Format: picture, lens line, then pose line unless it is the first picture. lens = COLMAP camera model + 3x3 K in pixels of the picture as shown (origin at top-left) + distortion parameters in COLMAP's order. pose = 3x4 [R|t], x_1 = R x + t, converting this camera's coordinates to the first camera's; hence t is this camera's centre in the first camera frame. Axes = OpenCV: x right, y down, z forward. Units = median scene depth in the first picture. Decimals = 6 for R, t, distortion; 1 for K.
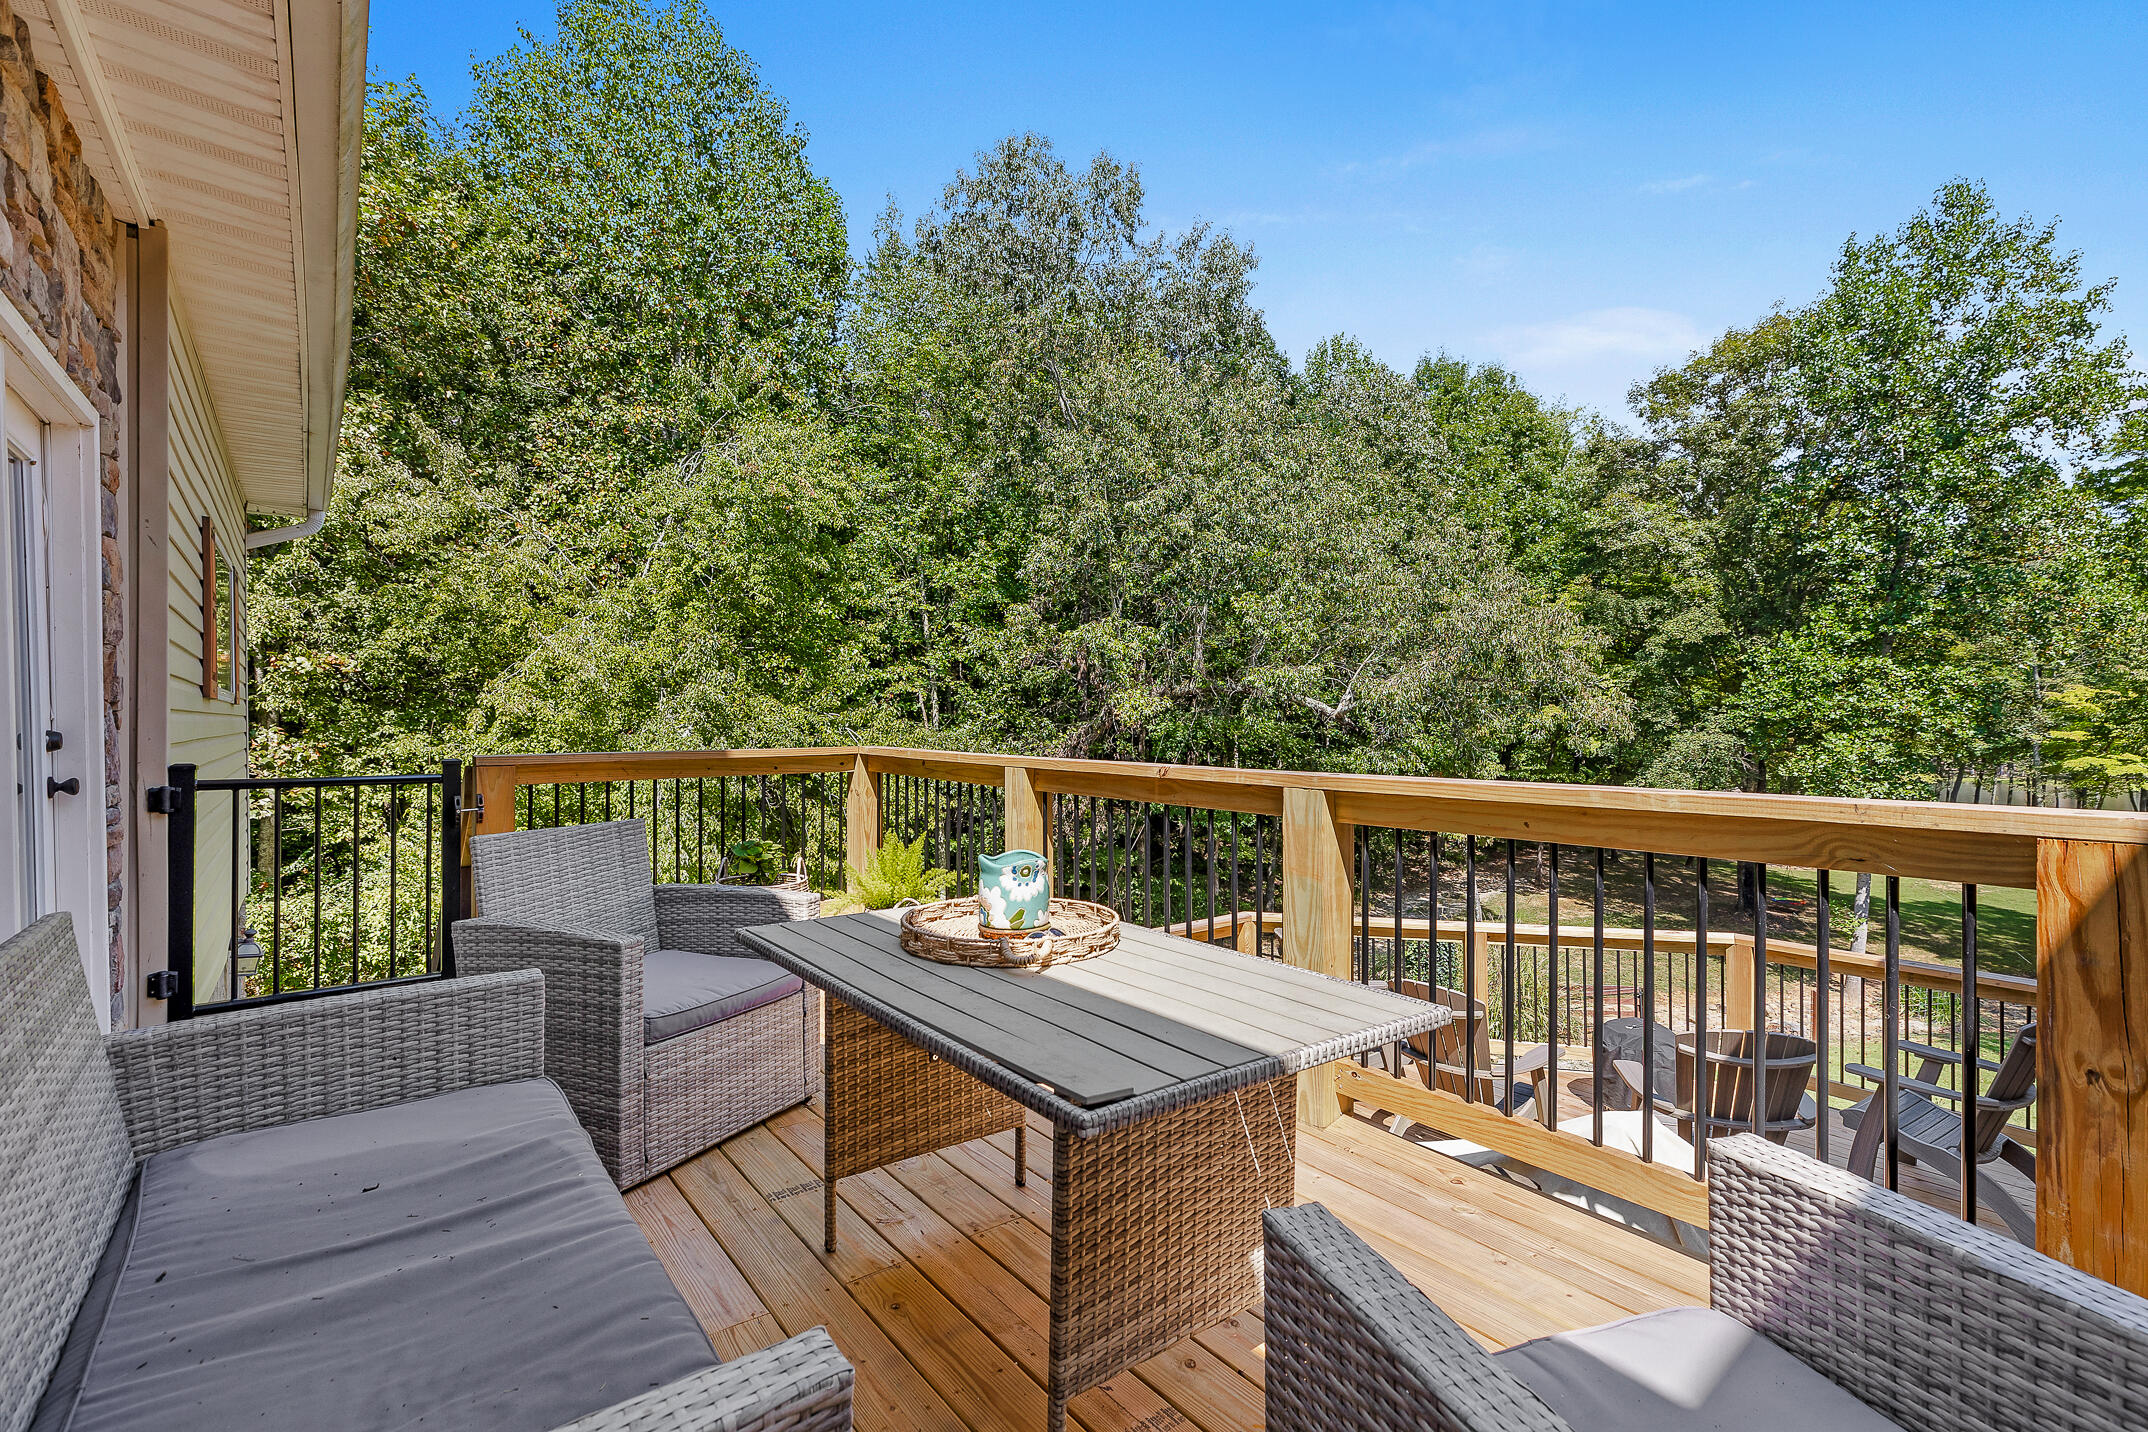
lens RADIAL K [[969.5, 0, 1074.6], [0, 969.5, 724.8], [0, 0, 1]] dist [-0.001063, 0.000251]
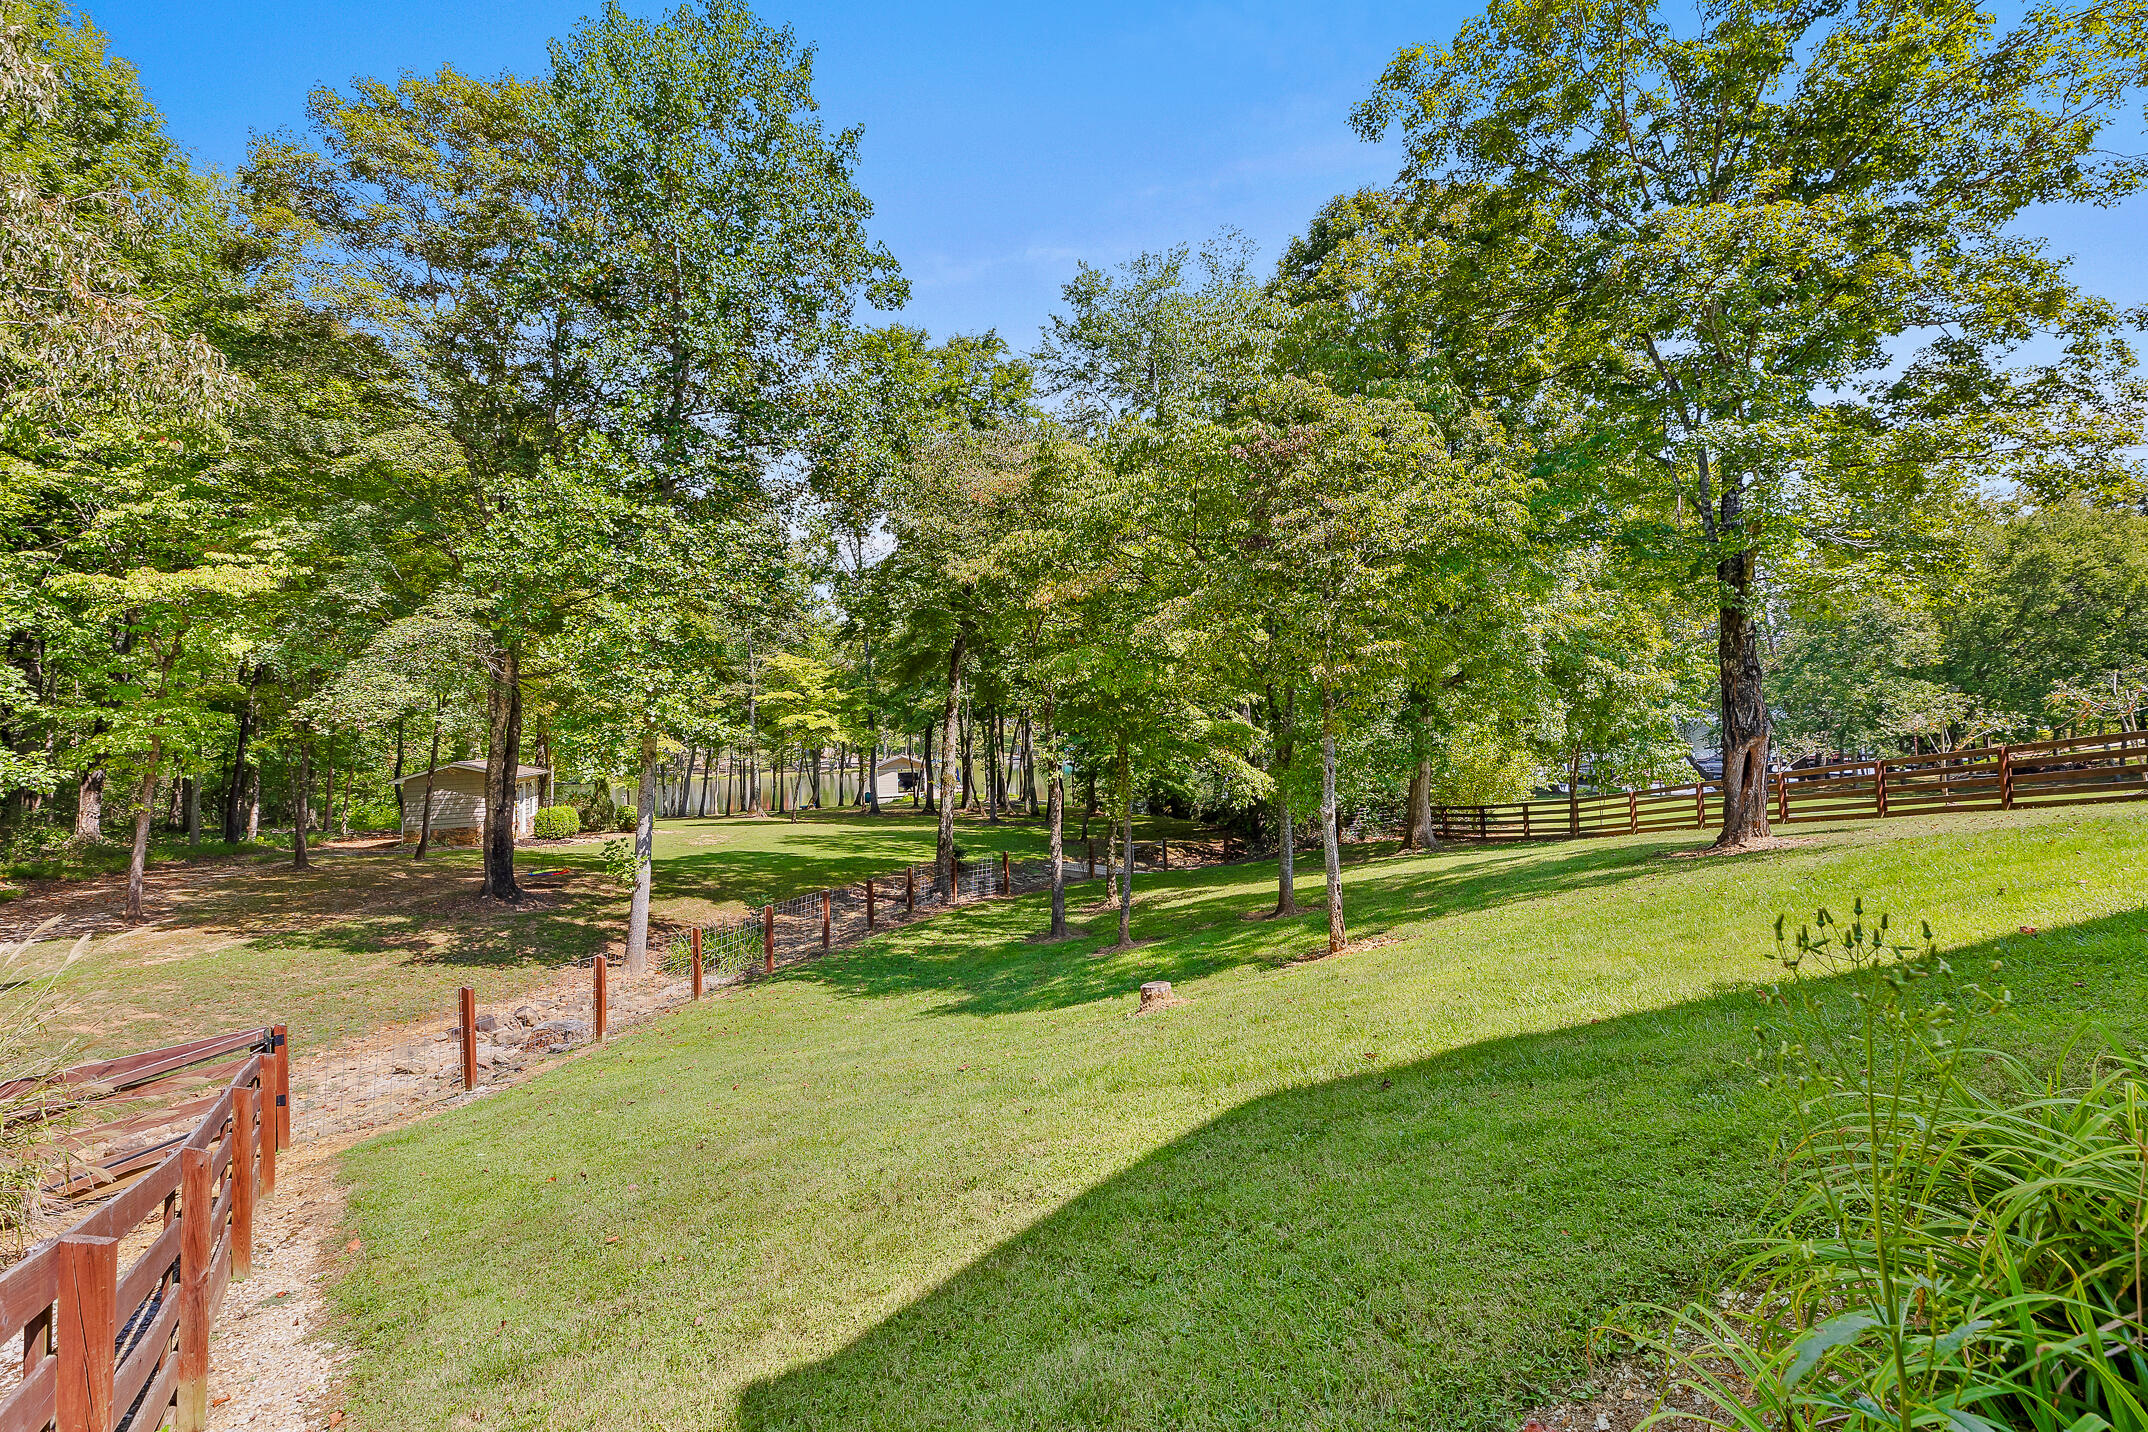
lens RADIAL K [[1023.6, 0, 1124.9], [0, 1023.6, 666.1], [0, 0, 1]] dist [0.001950, 0.000189]
pose [[0.403770, 0.034146, 0.914223, 0.225078], [0.047008, 0.997209, -0.058006, 0.111543], [-0.913652, 0.066397, 0.401038, 0.322014]]
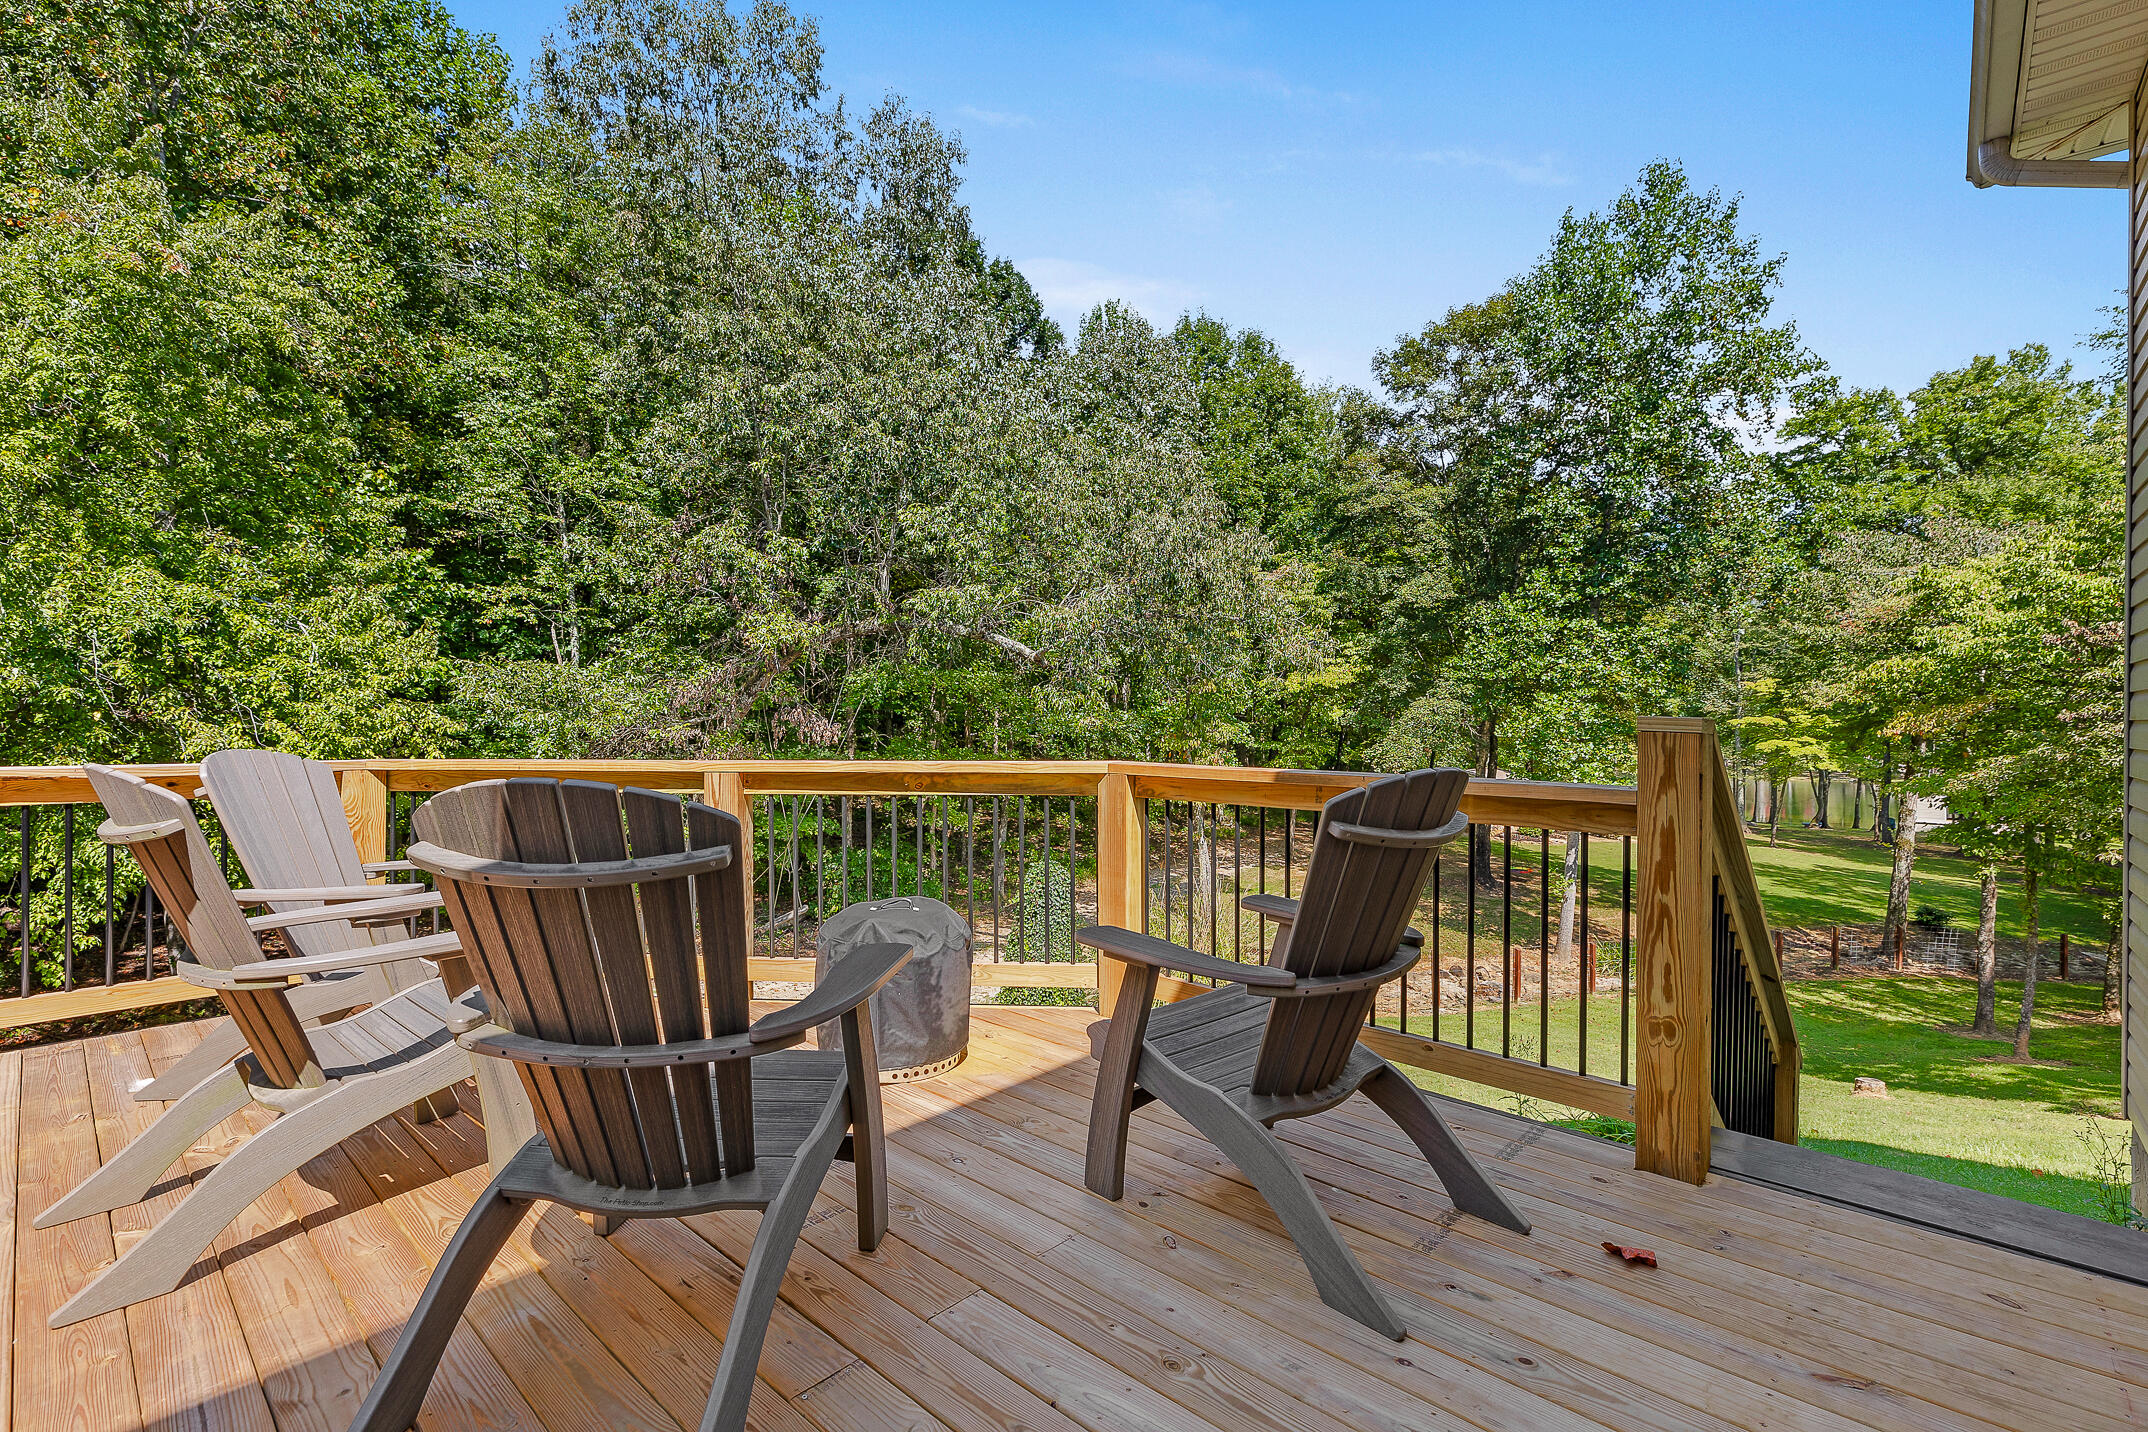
lens RADIAL K [[972.2, 0, 1077.6], [0, 972.2, 722.3], [0, 0, 1]] dist [0.002121, -0.000140]
pose [[0.984161, 0.008725, 0.177061, 0.121371], [-0.007979, 0.999956, -0.004924, 0.043563], [-0.177096, 0.003433, 0.984188, 0.089794]]
